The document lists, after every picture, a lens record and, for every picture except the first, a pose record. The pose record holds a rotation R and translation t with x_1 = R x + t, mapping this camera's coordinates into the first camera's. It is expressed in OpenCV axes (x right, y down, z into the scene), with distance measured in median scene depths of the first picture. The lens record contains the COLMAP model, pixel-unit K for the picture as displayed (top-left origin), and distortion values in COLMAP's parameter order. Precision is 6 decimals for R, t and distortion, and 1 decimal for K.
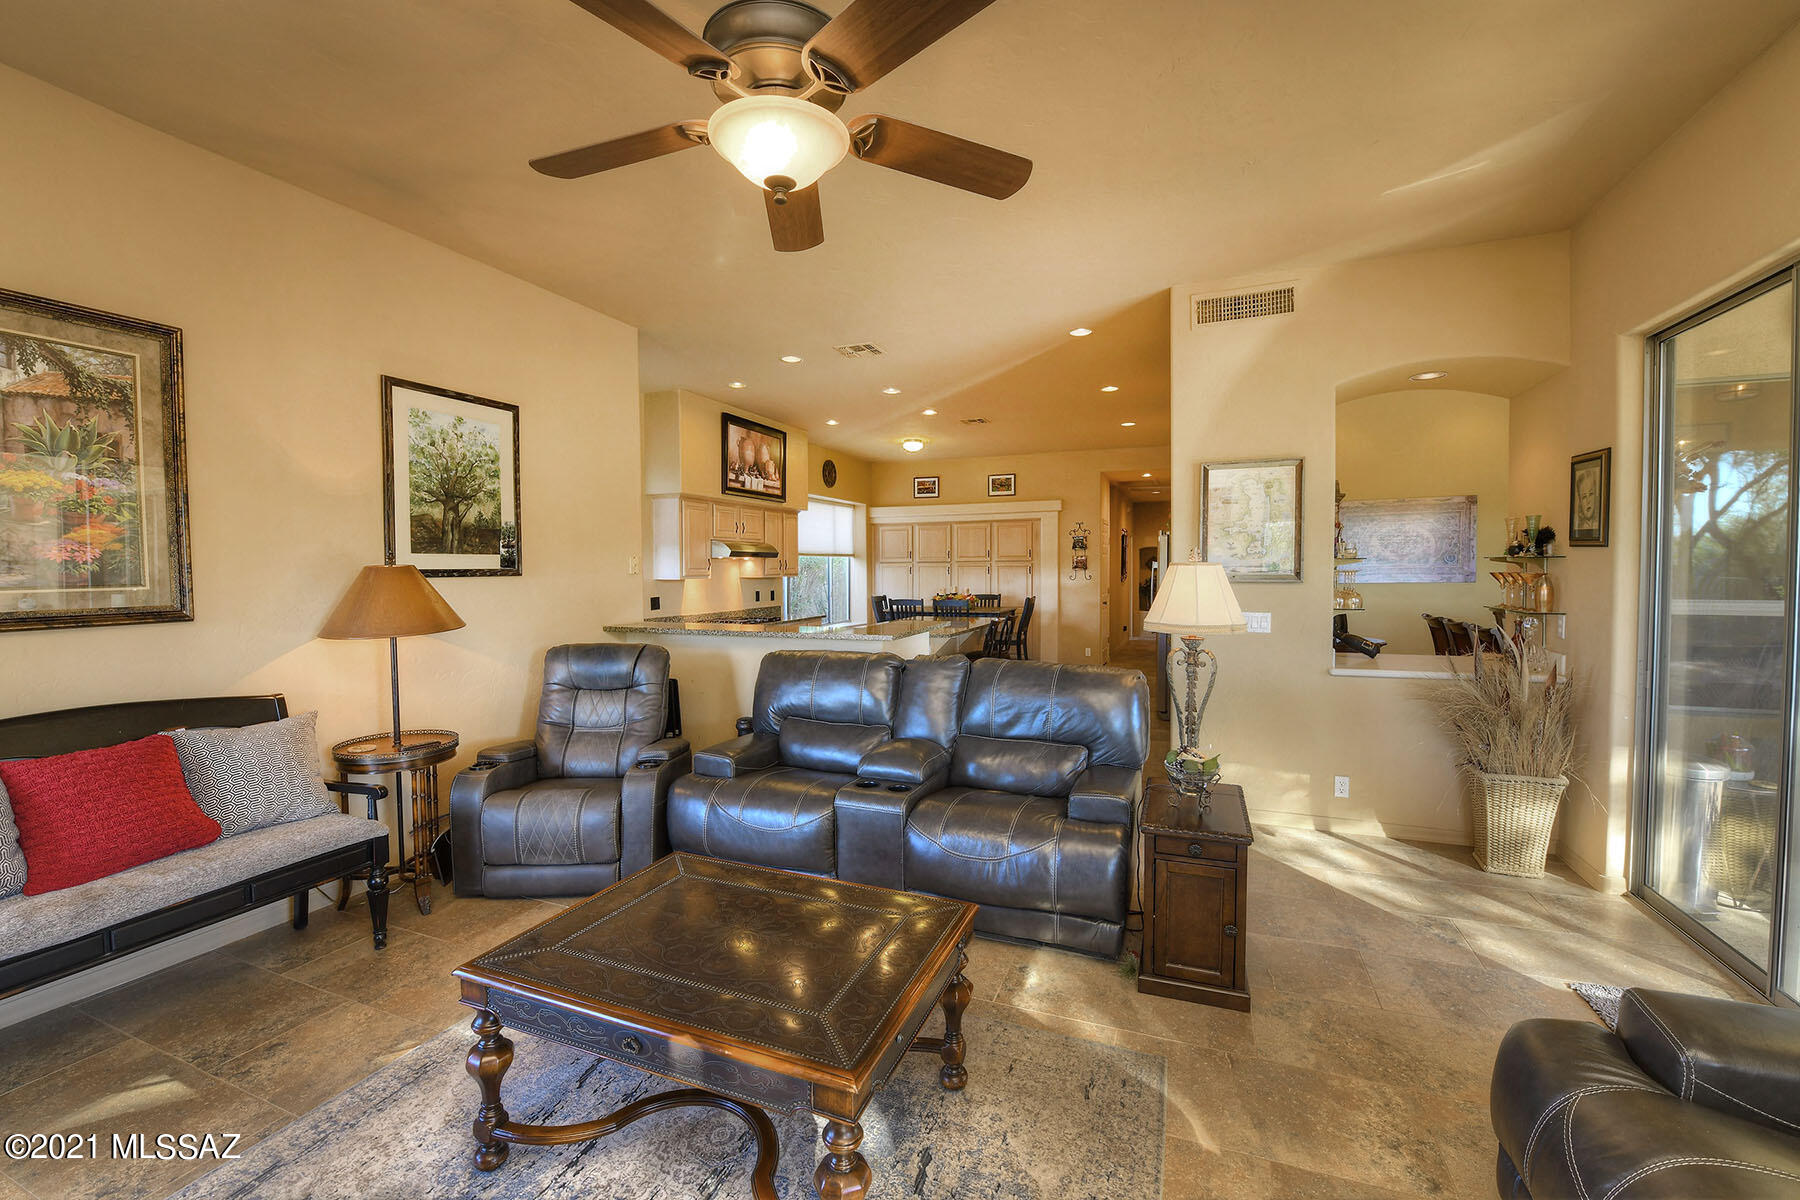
lens RADIAL K [[829.8, 0, 892.9], [0, 829.8, 605.8], [0, 0, 1]] dist [0.000964, 0.000171]
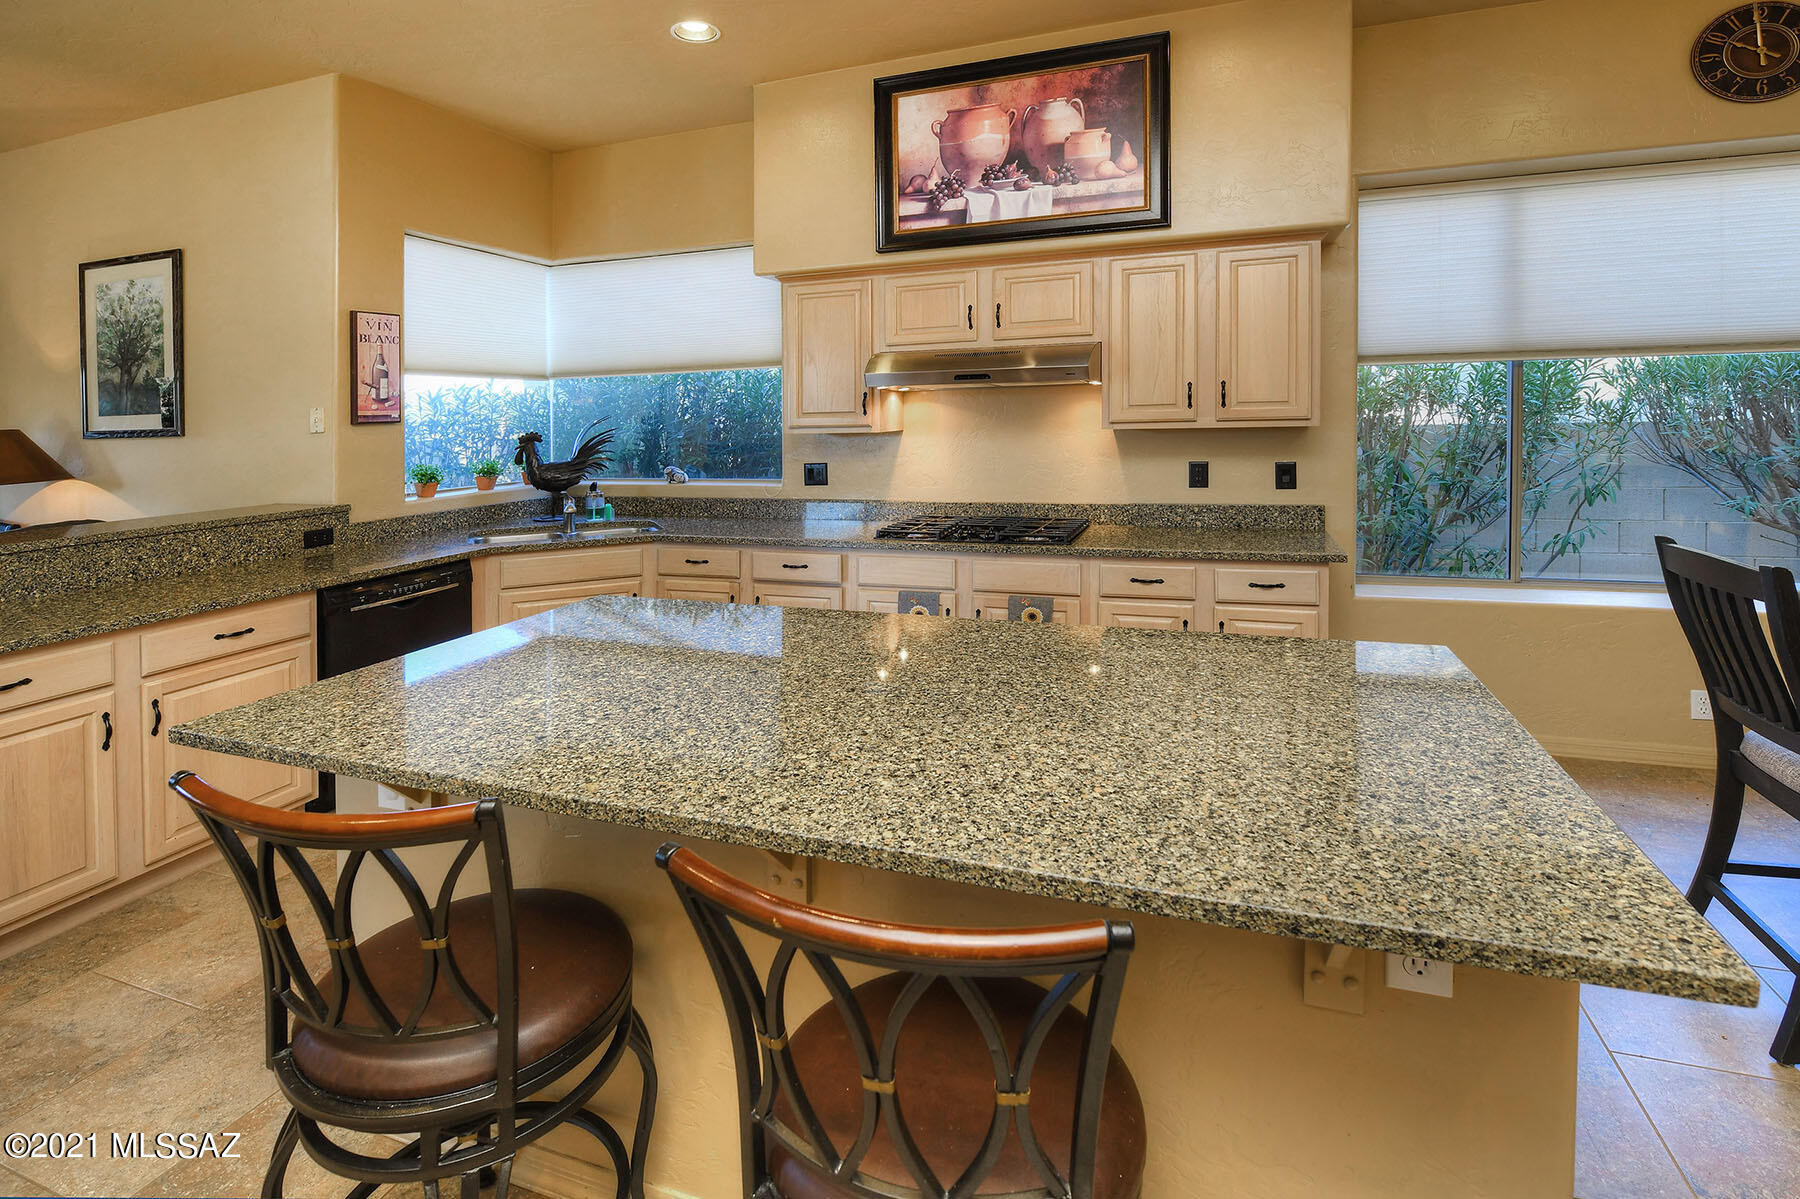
lens RADIAL K [[857.5, 0, 803.0], [0, 857.5, 439.3], [0, 0, 1]] dist [-0.003461, -0.004378]
pose [[0.013973, 0.028429, -0.999498, 0.513050], [-0.021887, 0.999365, 0.028120, -0.076295], [0.999663, 0.021483, 0.014587, 1.723184]]
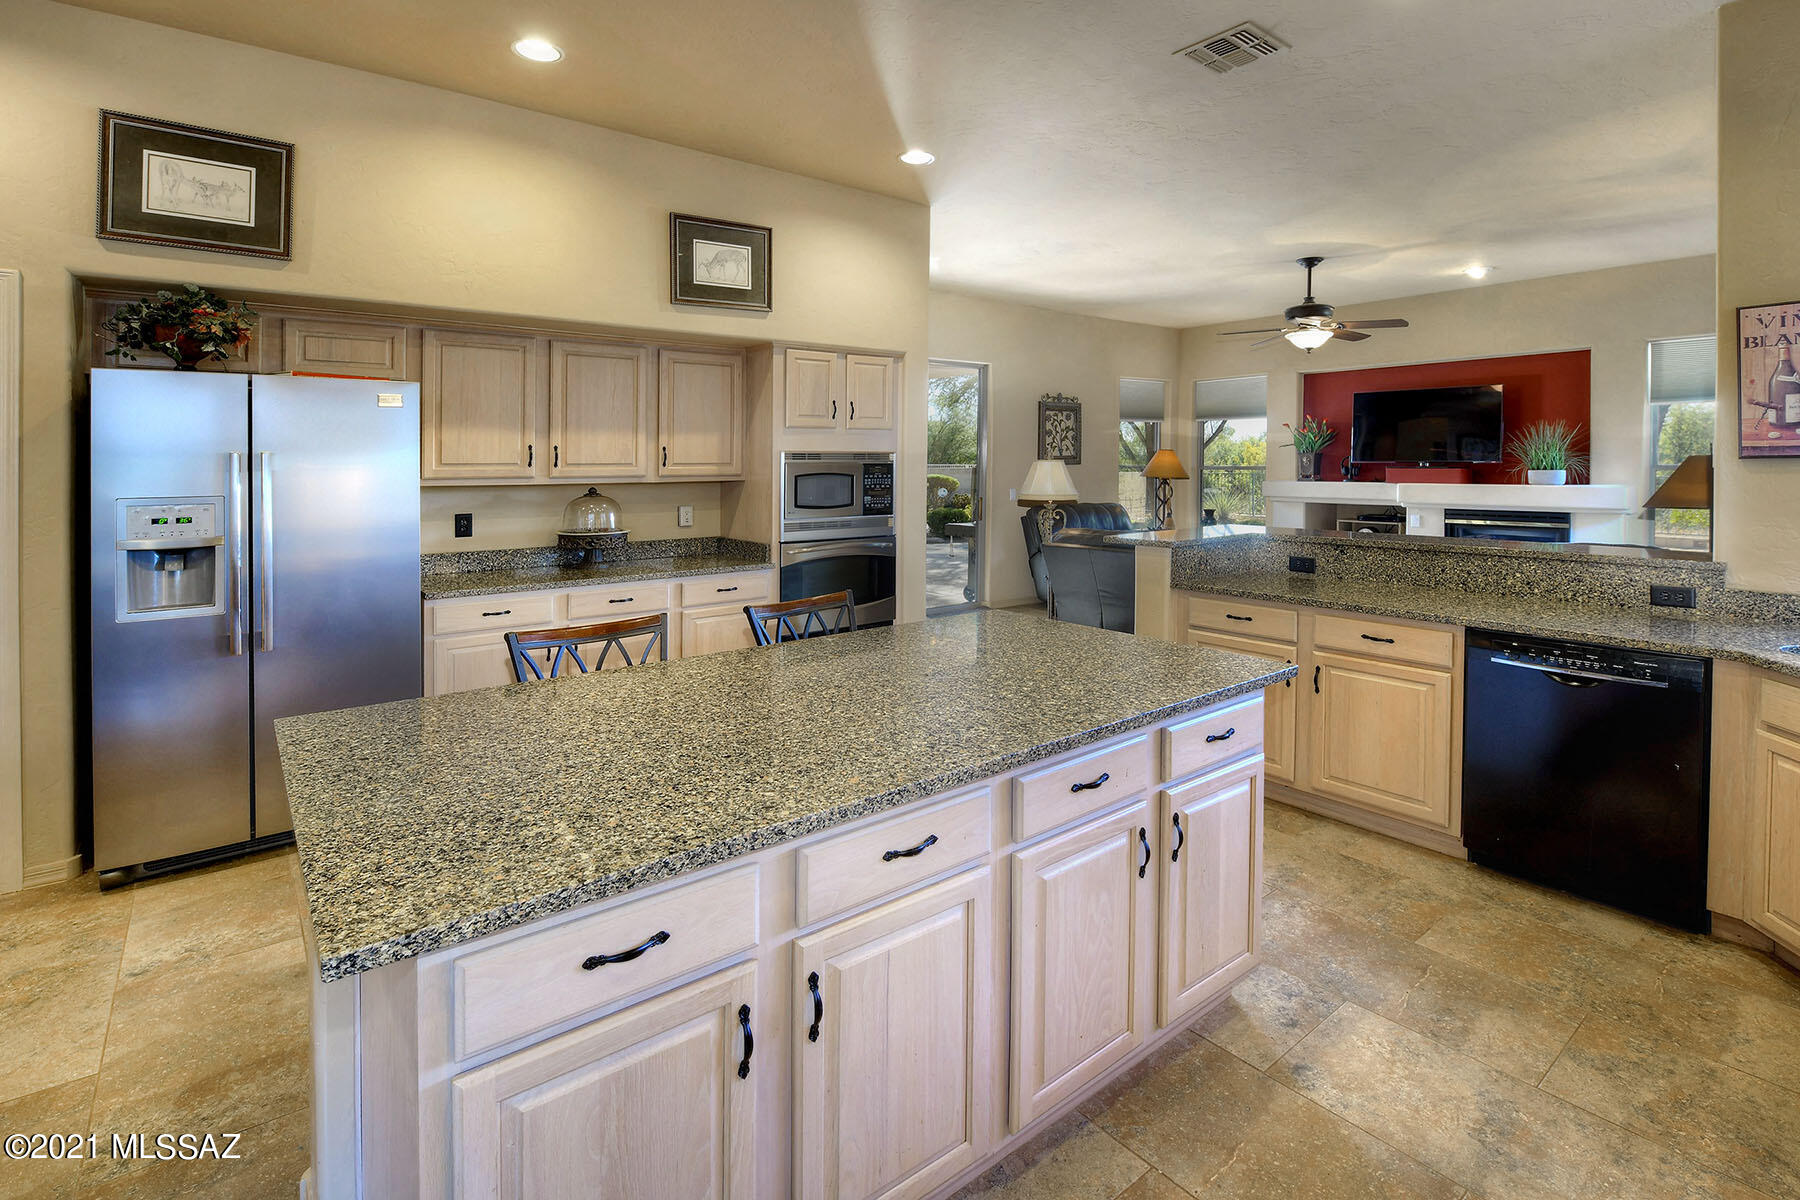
lens RADIAL K [[807.3, 0, 839.2], [0, 807.3, 461.5], [0, 0, 1]] dist [0.001470, 0.000149]
pose [[-0.860053, 0.008047, 0.510140, -0.137341], [0.031033, 0.998849, 0.036563, -0.100732], [-0.509259, 0.047277, -0.859314, 2.195657]]
